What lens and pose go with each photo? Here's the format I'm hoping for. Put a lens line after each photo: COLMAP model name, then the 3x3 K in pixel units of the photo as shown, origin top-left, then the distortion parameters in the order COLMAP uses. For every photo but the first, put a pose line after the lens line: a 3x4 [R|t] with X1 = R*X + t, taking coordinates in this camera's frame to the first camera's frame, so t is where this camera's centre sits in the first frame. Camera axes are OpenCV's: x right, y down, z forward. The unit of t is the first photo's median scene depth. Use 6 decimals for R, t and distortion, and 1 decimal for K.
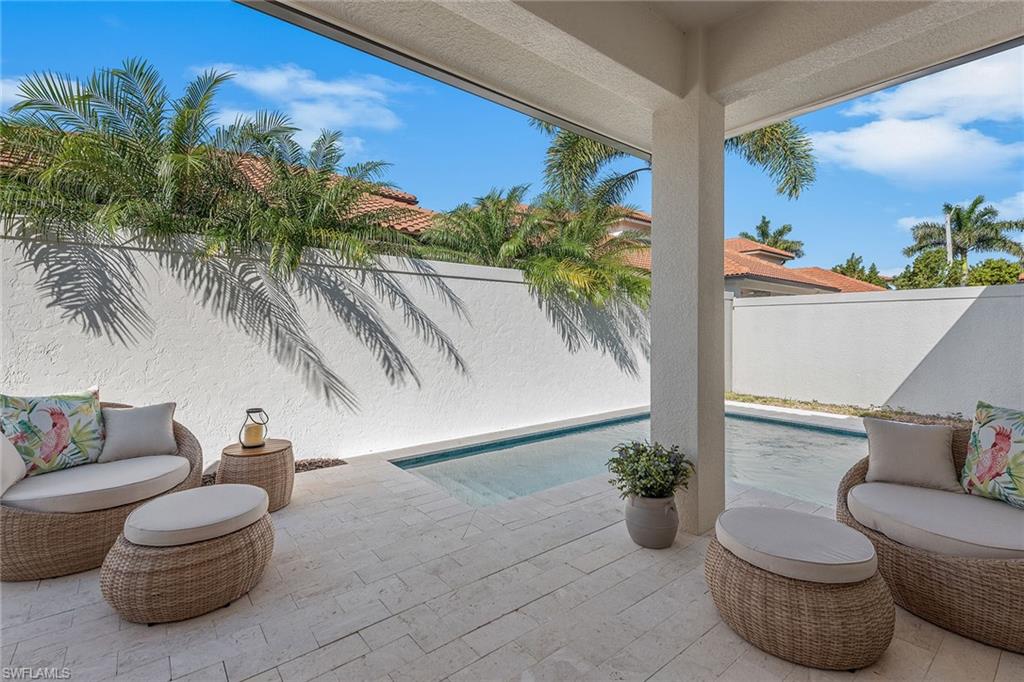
lens RADIAL K [[464.6, 0, 508.7], [0, 464.6, 338.4], [0, 0, 1]] dist [0.009143, -0.000107]
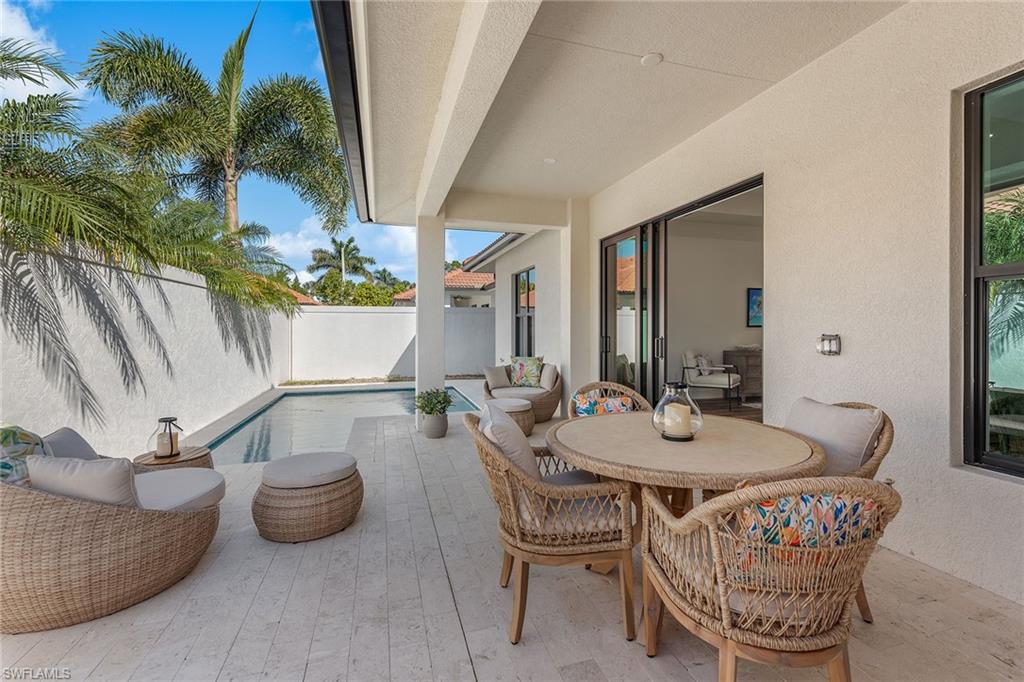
lens RADIAL K [[464.6, 0, 513.5], [0, 464.6, 333.6], [0, 0, 1]] dist [0.009143, -0.000107]
pose [[0.375791, -0.017550, 0.926538, -0.881282], [0.025694, 0.999634, 0.008513, -0.009973], [-0.926348, 0.020607, 0.376104, -0.045089]]
